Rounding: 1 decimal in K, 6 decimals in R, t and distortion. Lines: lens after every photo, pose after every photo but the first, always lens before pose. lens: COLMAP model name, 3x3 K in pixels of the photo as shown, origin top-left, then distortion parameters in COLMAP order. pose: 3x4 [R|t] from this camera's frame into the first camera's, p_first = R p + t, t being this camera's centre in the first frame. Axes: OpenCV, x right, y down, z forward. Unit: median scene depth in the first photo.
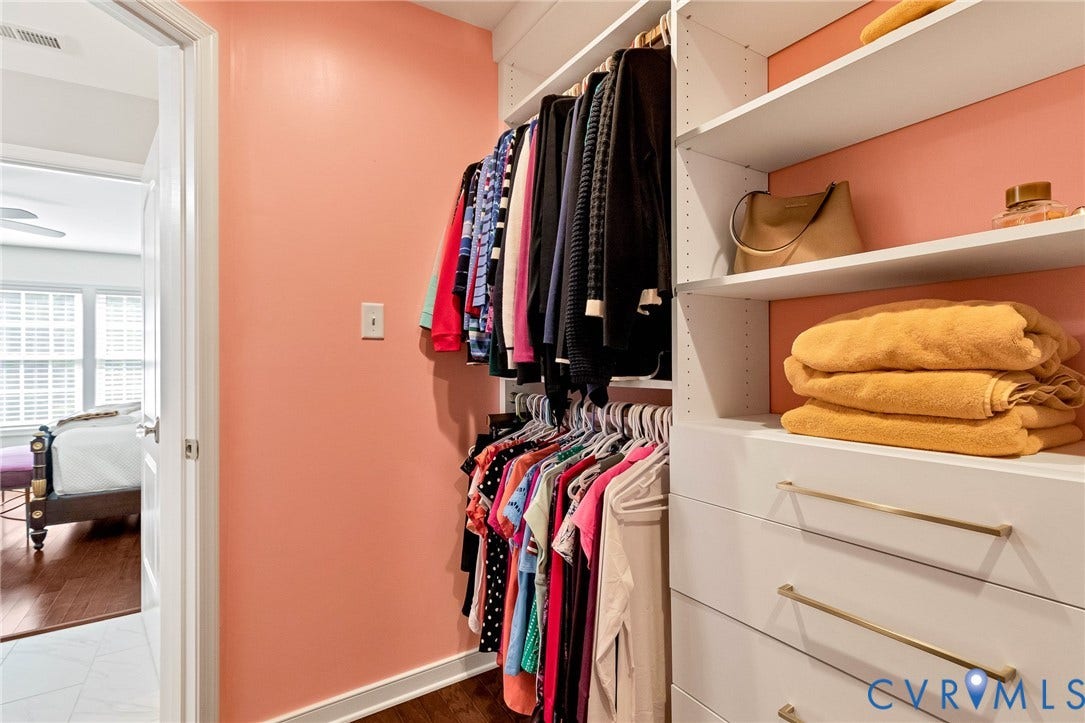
lens RADIAL K [[511.8, 0, 540.6], [0, 511.8, 359.3], [0, 0, 1]] dist [0.002024, -0.001420]
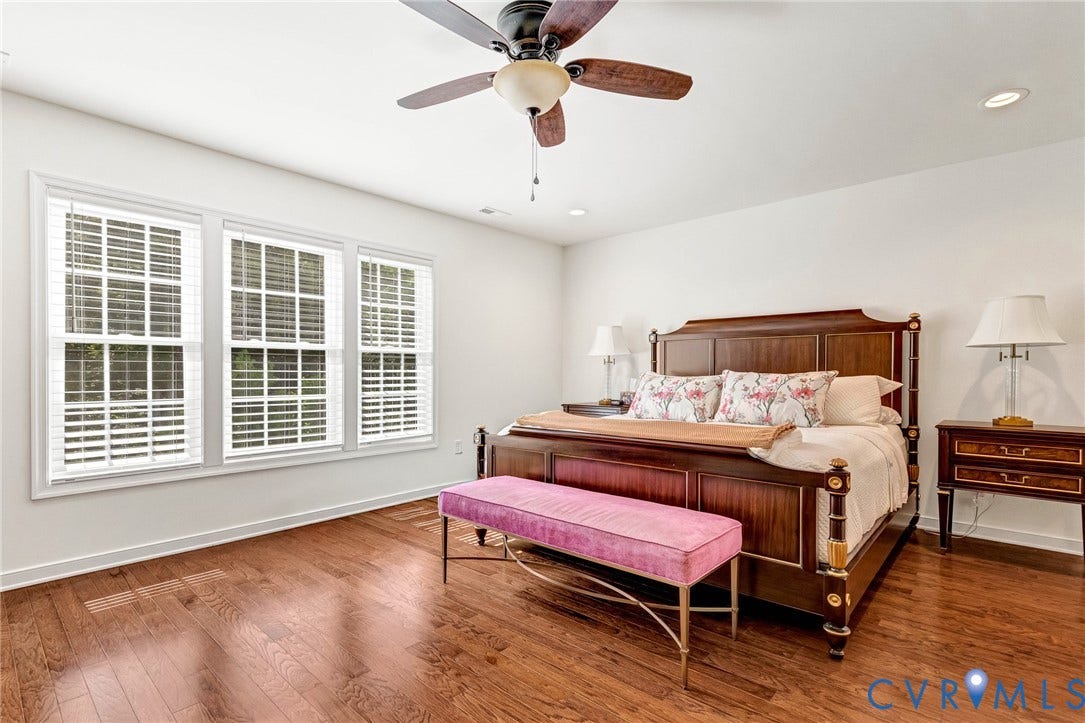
lens RADIAL K [[511.8, 0, 544.9], [0, 511.8, 381.0], [0, 0, 1]] dist [0.002024, -0.001420]
pose [[0.961638, 0.001339, 0.274320, -1.028039], [-0.005050, 0.999905, 0.012821, 0.035301], [-0.274277, -0.013715, 0.961553, 0.433562]]
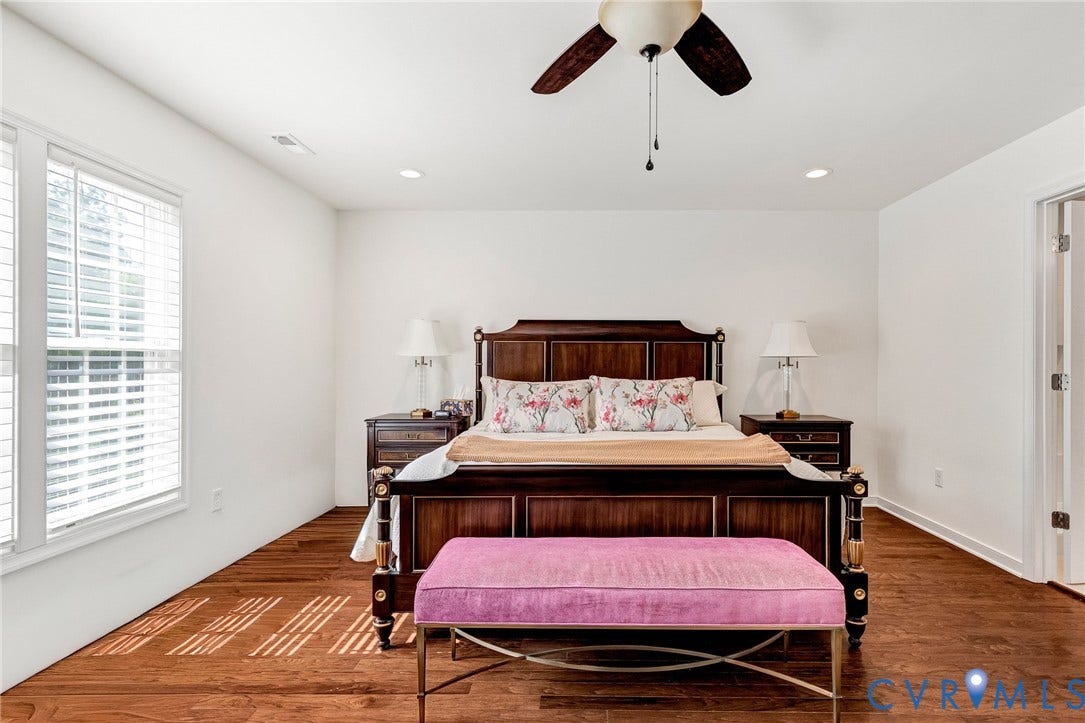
lens RADIAL K [[532.9, 0, 543.1], [0, 532.9, 365.1], [0, 0, 1]] dist [0.010493, -0.001051]
pose [[0.541020, -0.000366, 0.841010, -1.222749], [-0.002860, 0.999993, 0.002275, 0.012744], [-0.841005, -0.003636, 0.541015, 0.705636]]
